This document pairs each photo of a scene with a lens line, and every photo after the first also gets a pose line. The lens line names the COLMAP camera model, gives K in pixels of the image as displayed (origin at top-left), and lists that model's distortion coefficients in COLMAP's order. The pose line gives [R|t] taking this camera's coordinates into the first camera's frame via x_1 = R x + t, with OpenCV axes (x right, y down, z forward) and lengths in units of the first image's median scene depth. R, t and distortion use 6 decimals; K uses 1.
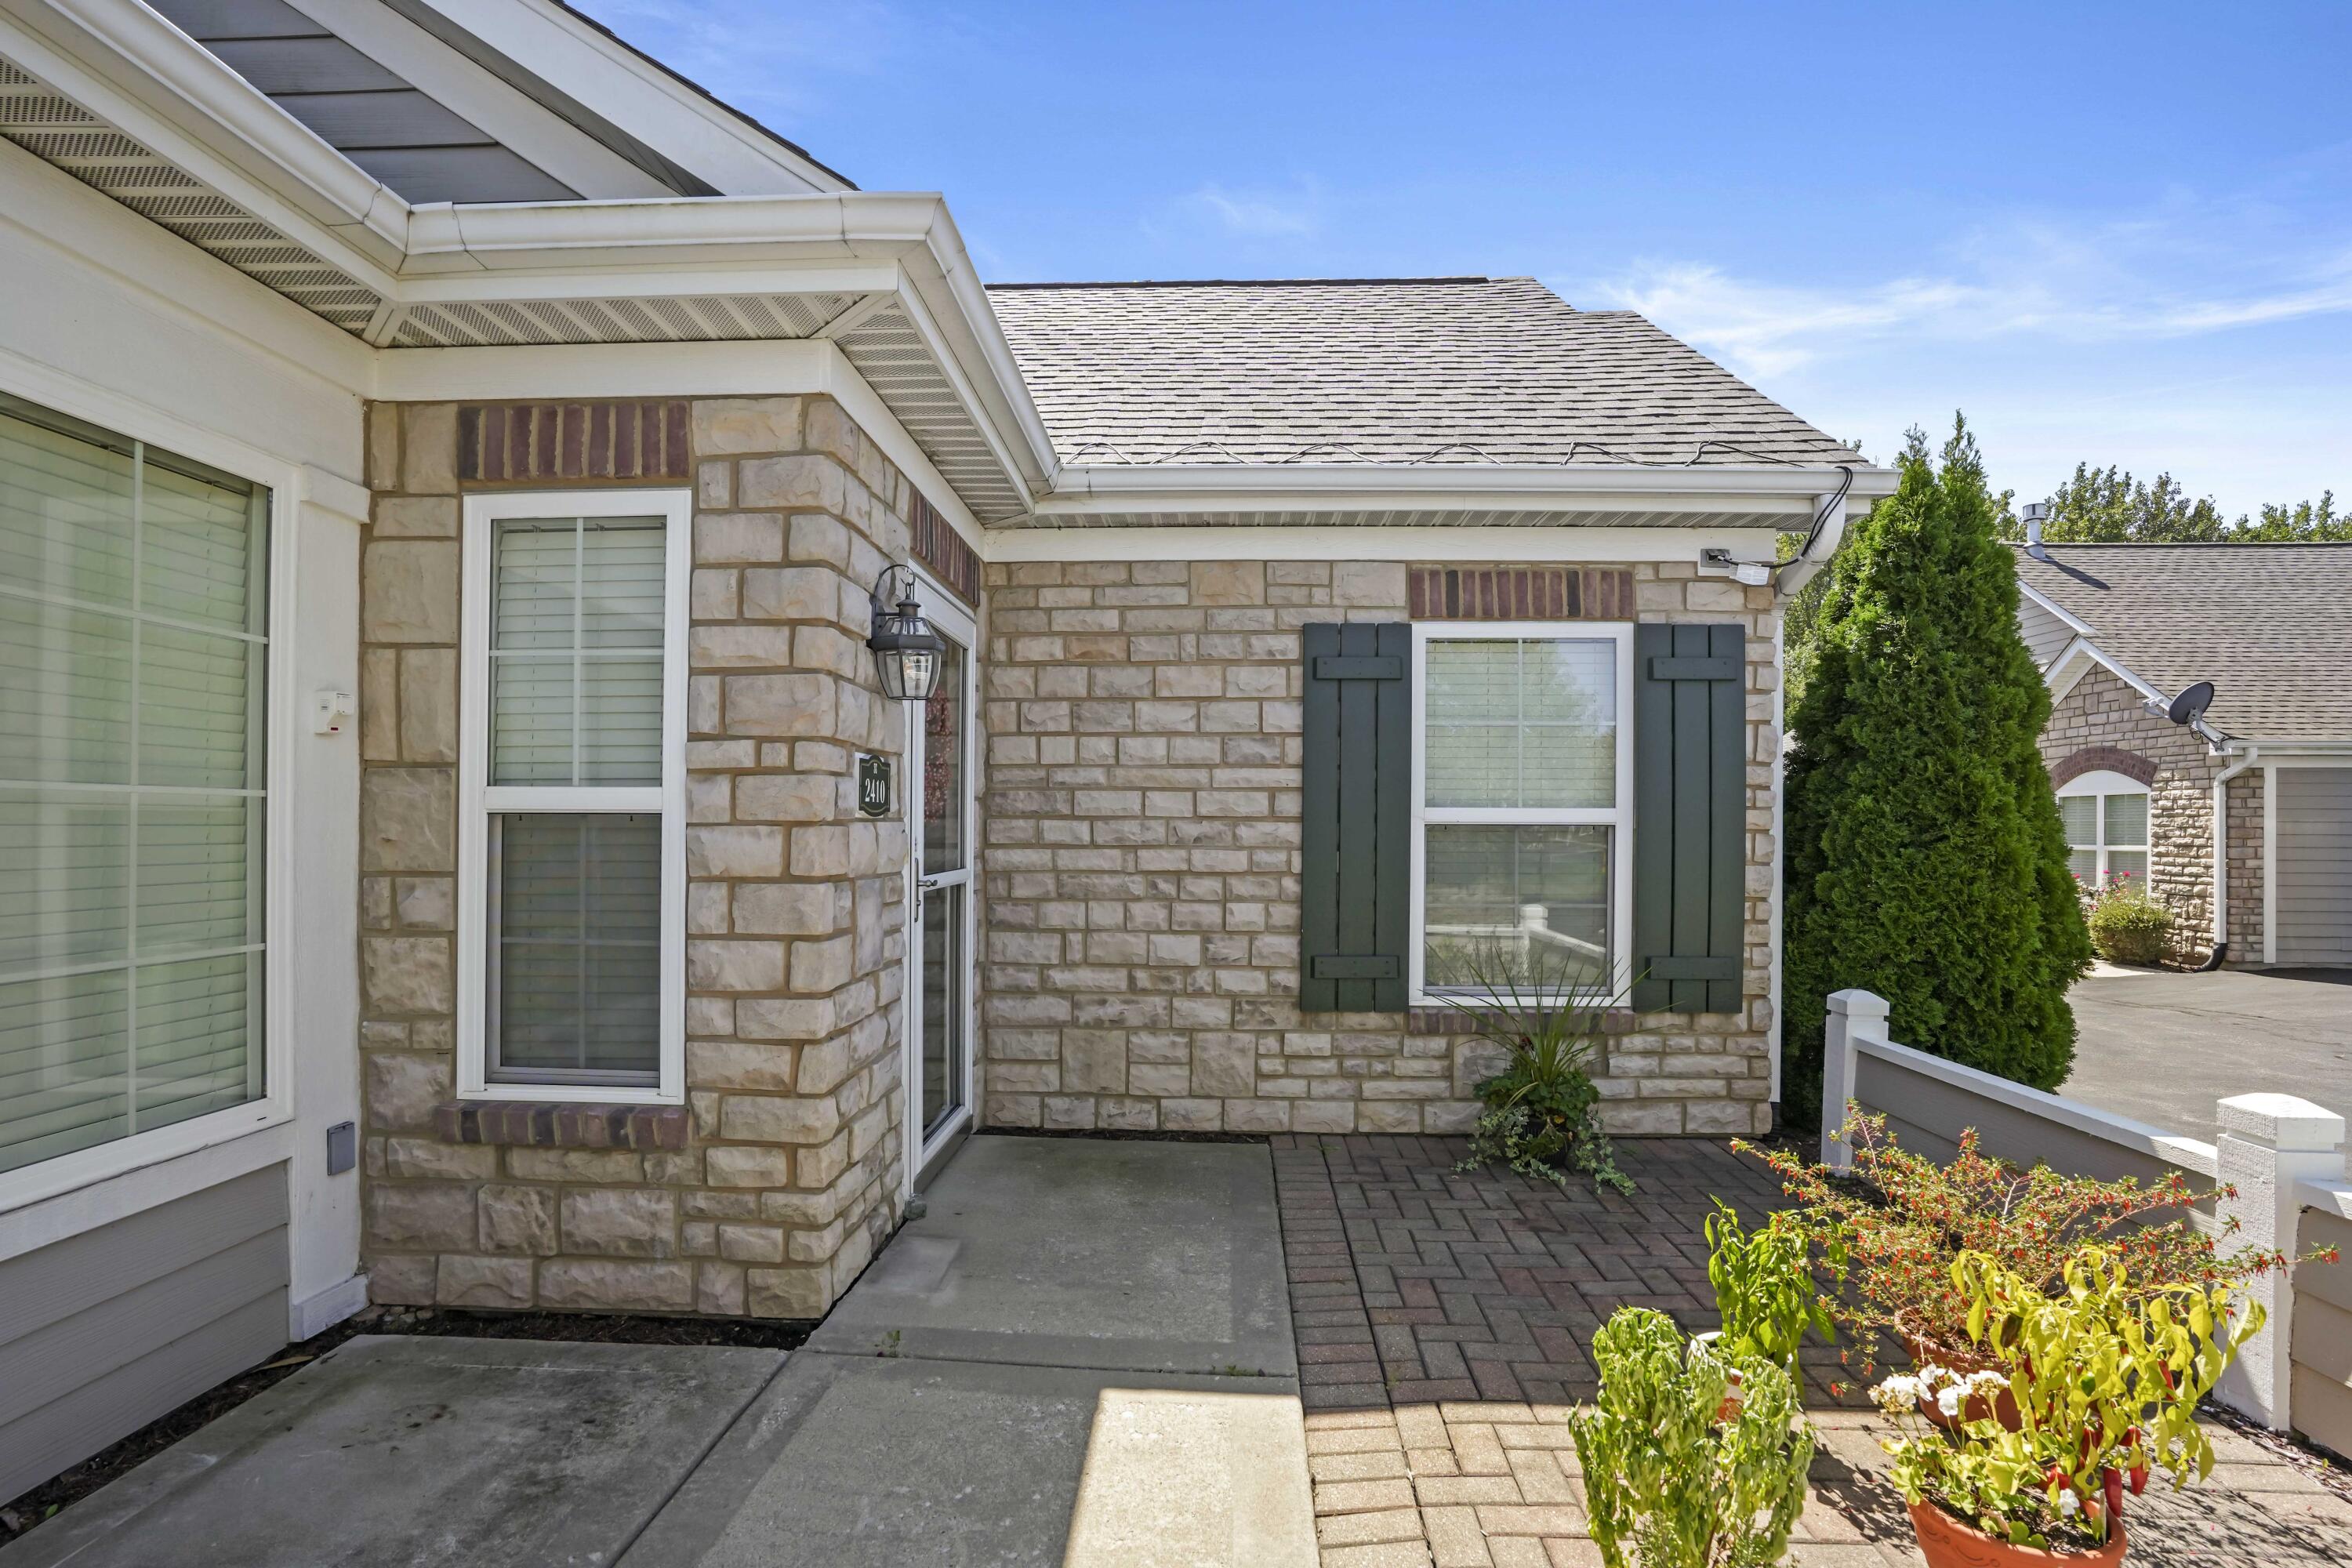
lens RADIAL K [[1195.8, 0, 1174.9], [0, 1195.8, 808.5], [0, 0, 1]] dist [-0.038113, 0.000501]
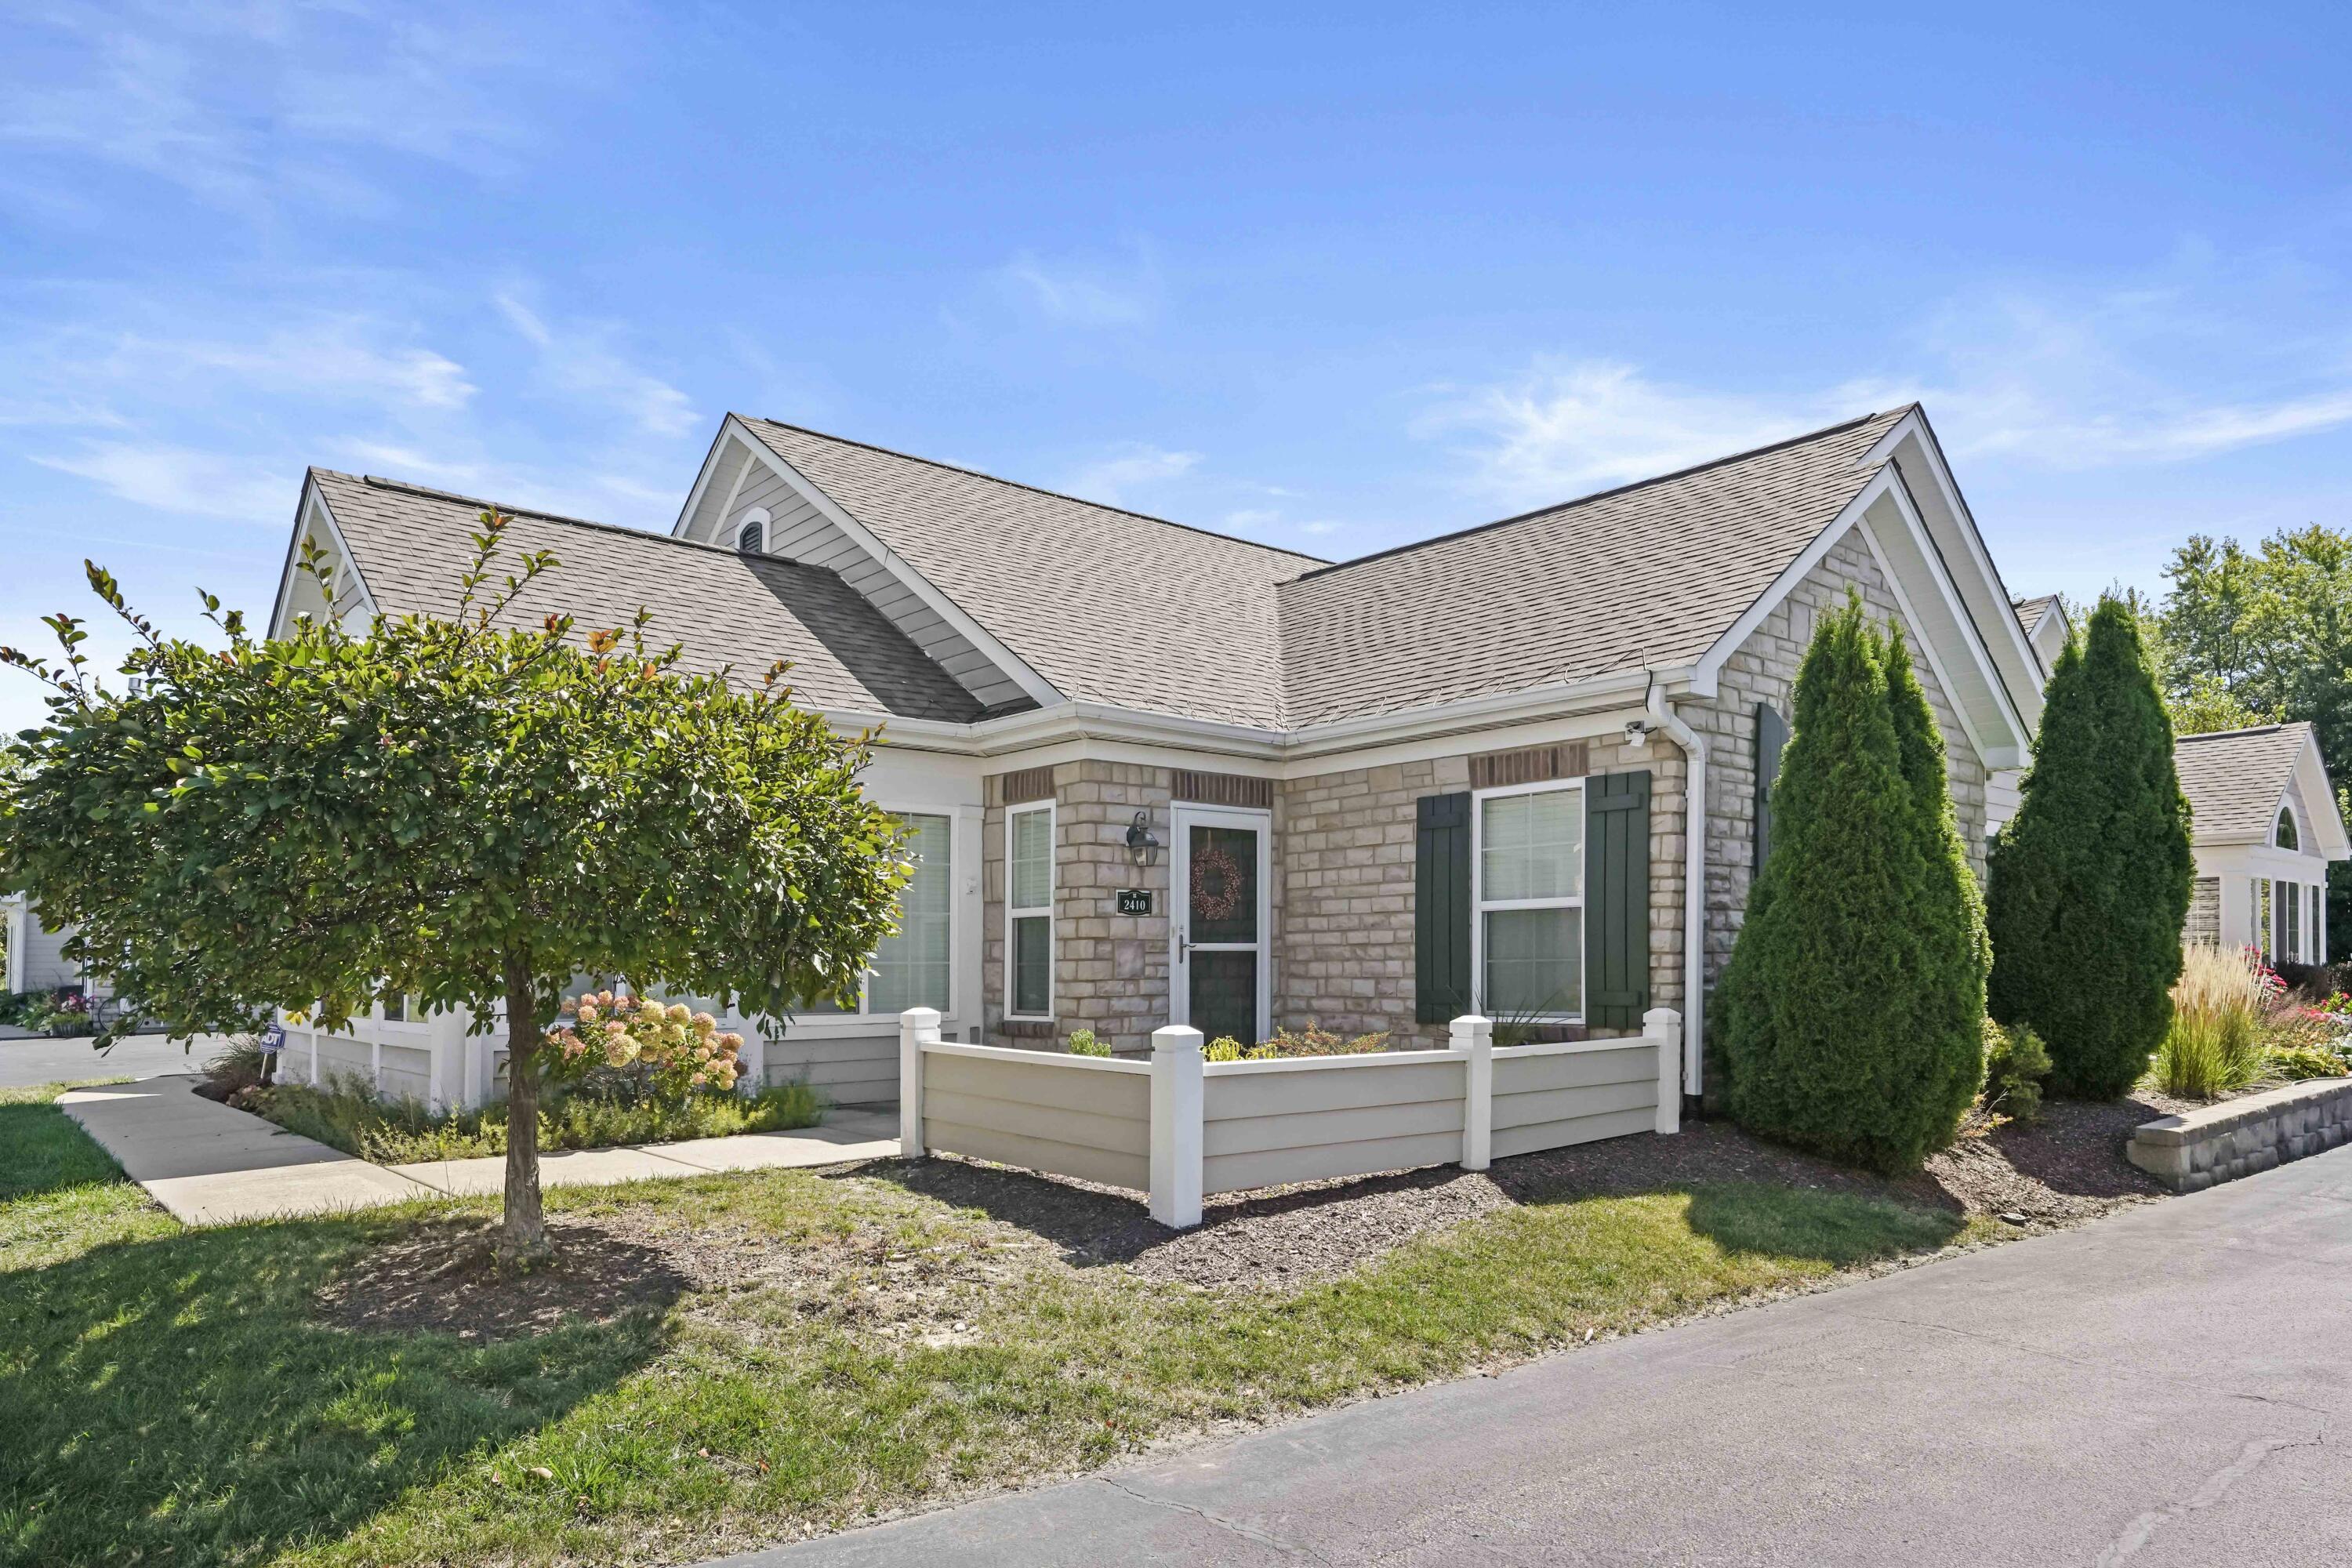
lens RADIAL K [[1496.1, 0, 1176.0], [0, 1496.1, 784.0], [0, 0, 1]] dist [-0.002161, -0.000083]
pose [[0.684558, -0.101770, -0.721819, 1.438052], [0.023849, 0.992803, -0.117358, 0.071223], [0.728568, 0.063124, 0.682059, -0.734276]]
